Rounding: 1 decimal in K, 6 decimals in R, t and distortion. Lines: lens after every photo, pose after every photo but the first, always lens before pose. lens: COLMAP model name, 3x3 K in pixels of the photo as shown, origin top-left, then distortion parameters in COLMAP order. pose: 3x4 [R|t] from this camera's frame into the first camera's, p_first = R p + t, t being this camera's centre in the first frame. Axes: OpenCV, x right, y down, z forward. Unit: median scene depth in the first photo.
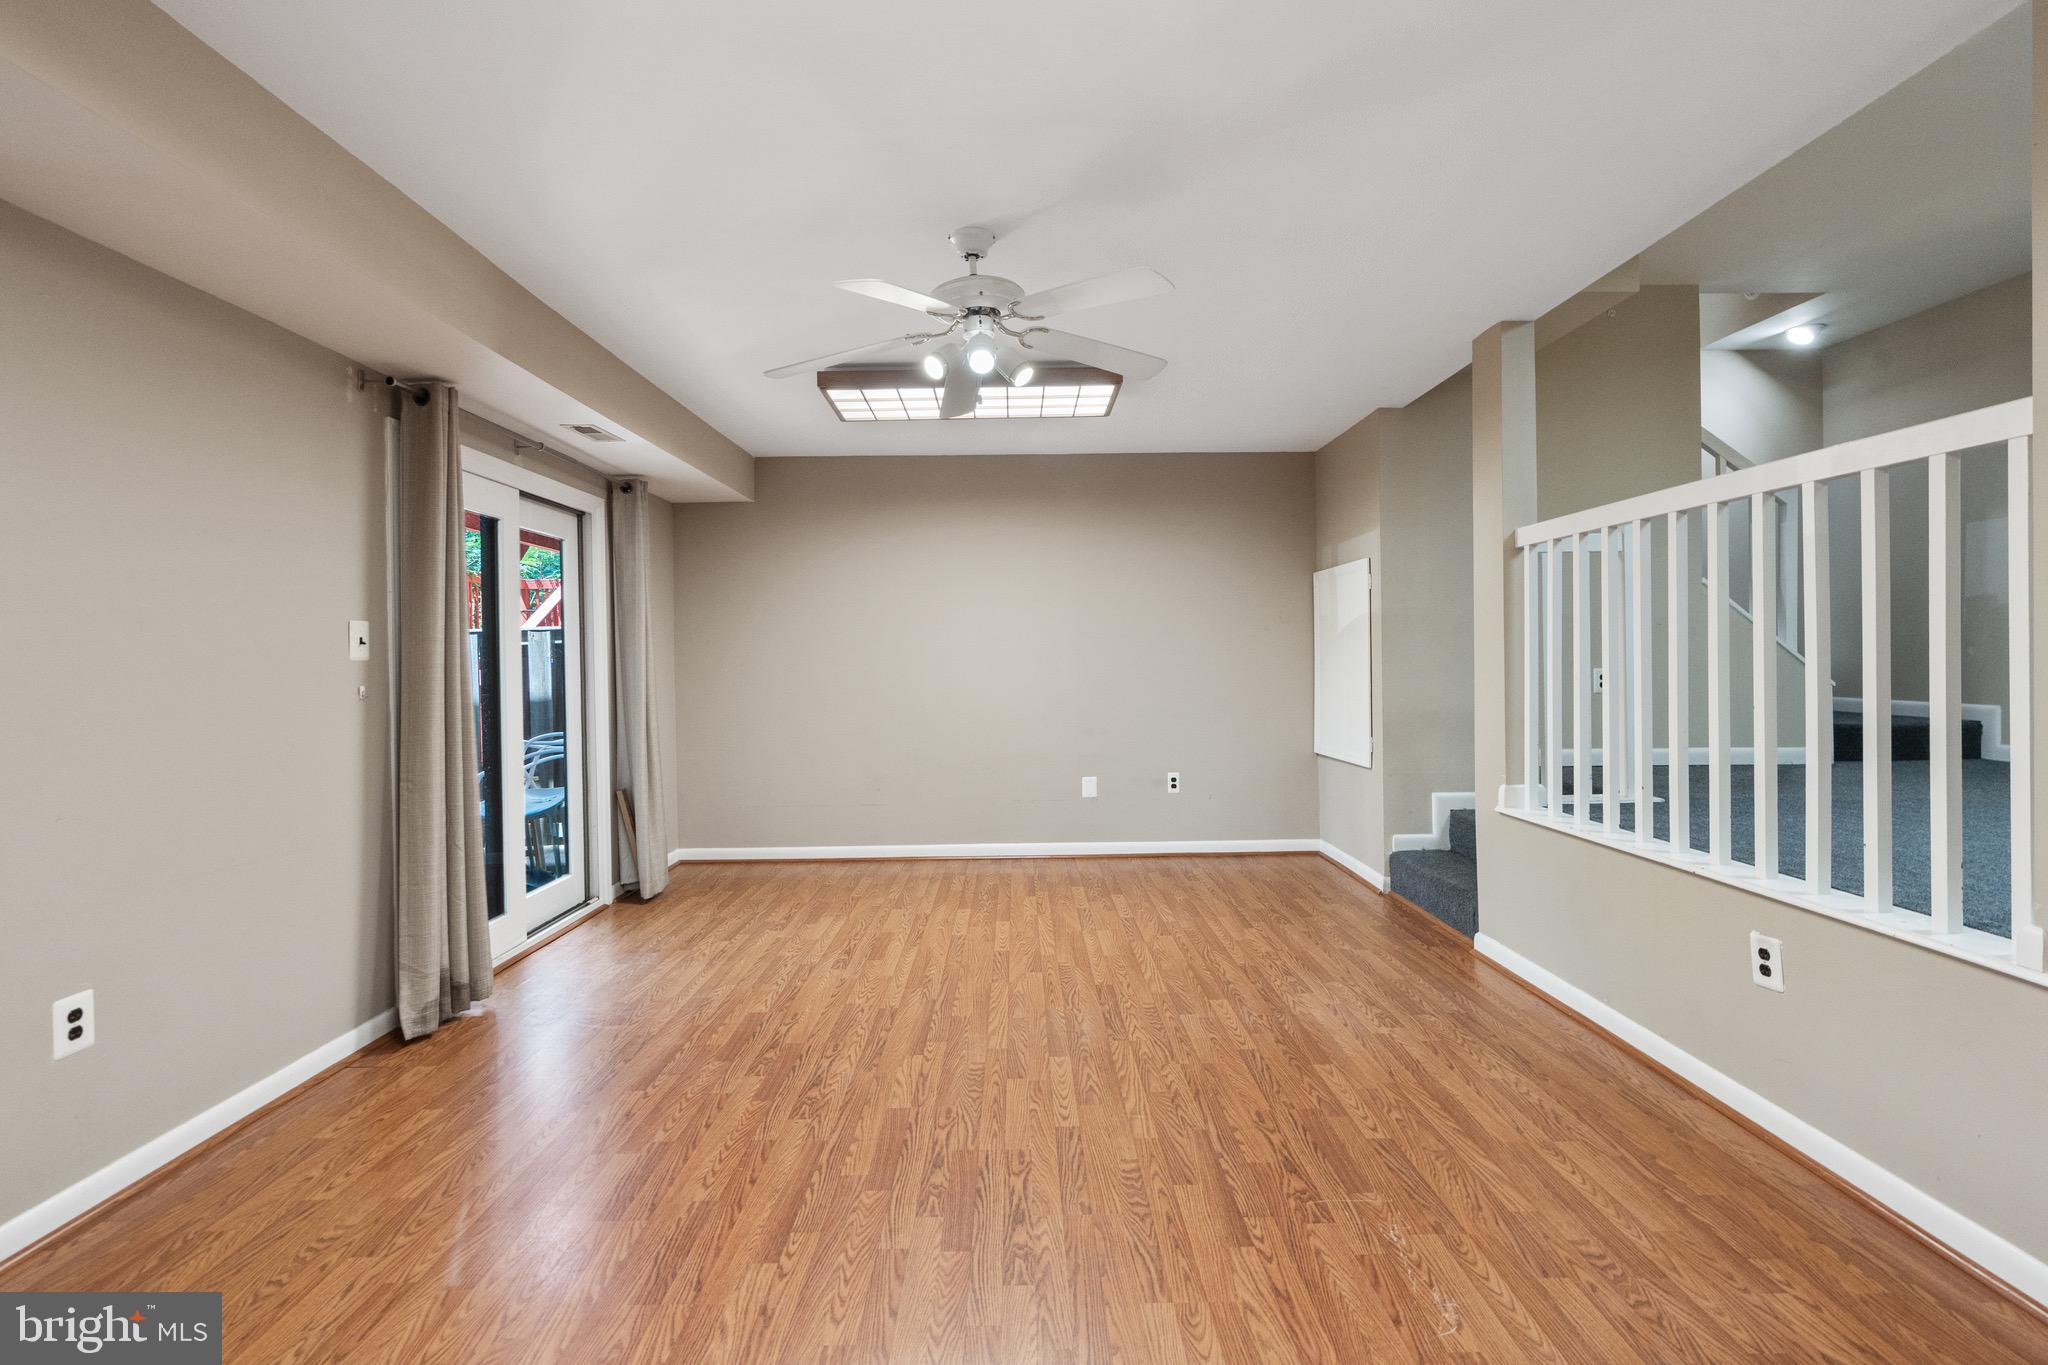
lens RADIAL K [[930.5, 0, 1032.5], [0, 930.5, 669.7], [0, 0, 1]] dist [-0.009098, 0.004043]
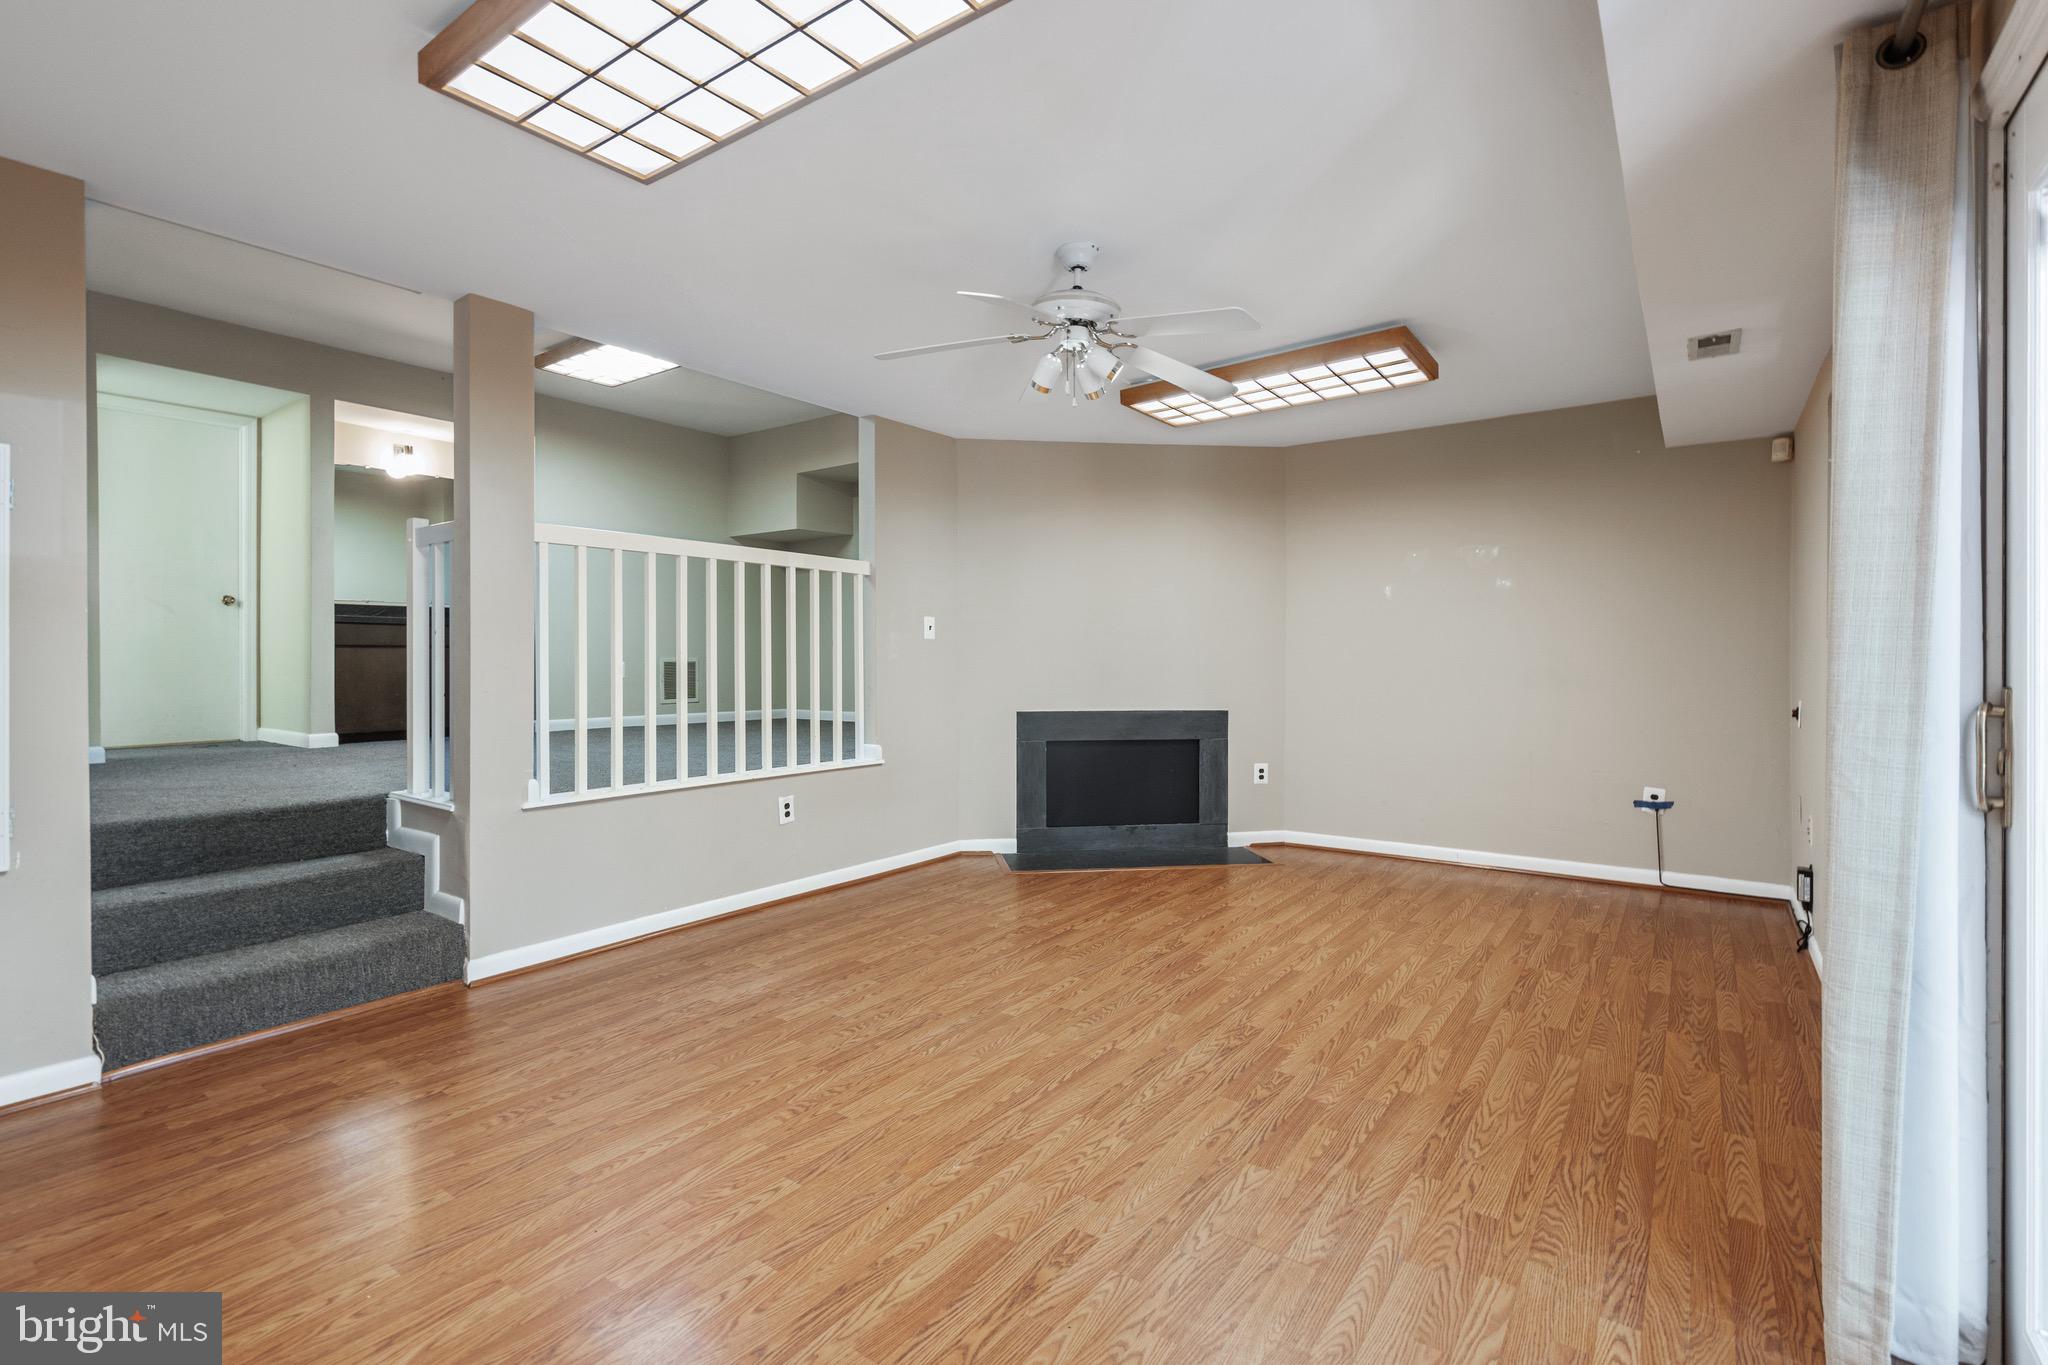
lens RADIAL K [[930.5, 0, 1033.3], [0, 930.5, 667.4], [0, 0, 1]] dist [-0.009098, 0.004043]
pose [[-0.805346, 0.009269, 0.592732, -0.634317], [0.019552, 0.999749, 0.010931, 0.004565], [-0.592482, 0.020393, -0.805325, 1.836495]]
